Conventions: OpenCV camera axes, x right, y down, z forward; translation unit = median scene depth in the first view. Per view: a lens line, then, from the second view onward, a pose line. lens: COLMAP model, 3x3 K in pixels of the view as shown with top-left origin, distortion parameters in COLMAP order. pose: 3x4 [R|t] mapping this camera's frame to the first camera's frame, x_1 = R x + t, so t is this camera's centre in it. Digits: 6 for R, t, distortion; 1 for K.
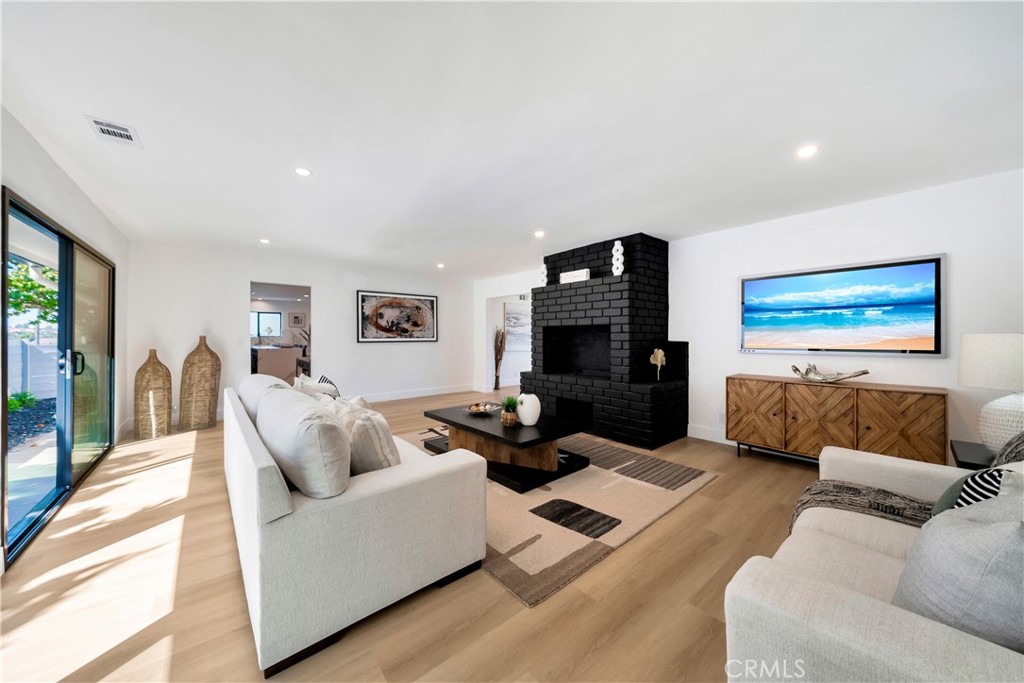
lens RADIAL K [[353.0, 0, 511.1], [0, 353.0, 334.9], [0, 0, 1]] dist [-0.000777, -0.000098]
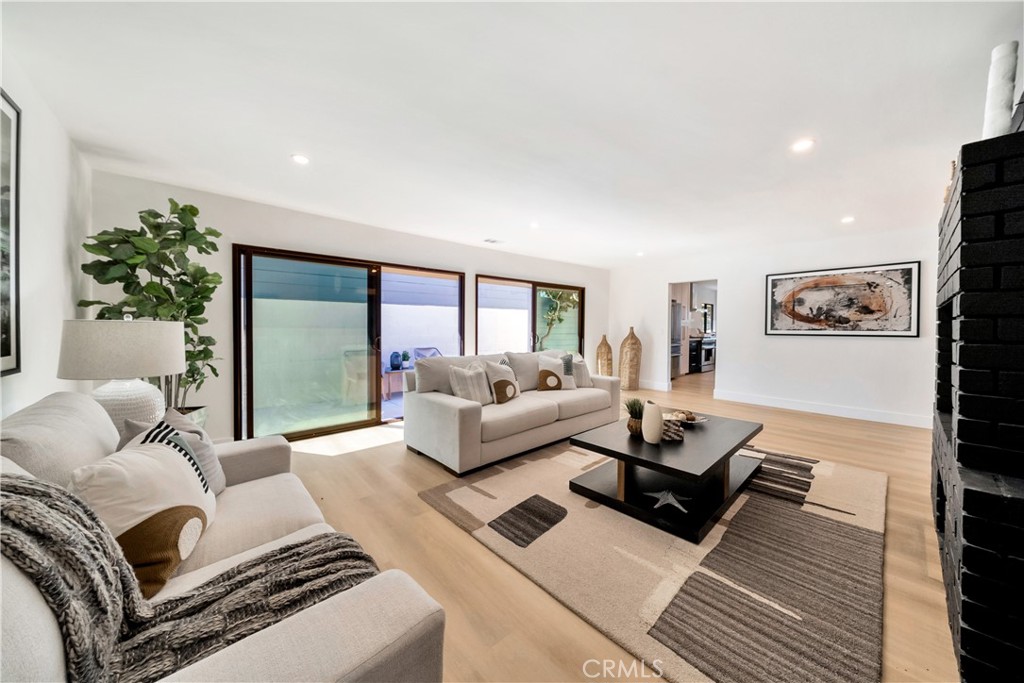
lens RADIAL K [[353.0, 0, 511.8], [0, 353.0, 334.0], [0, 0, 1]] dist [-0.000777, -0.000098]
pose [[0.022529, 0.020489, -0.999536, 0.417774], [-0.001975, 0.999789, 0.020450, 0.002626], [0.999744, 0.001513, 0.022565, 0.351032]]
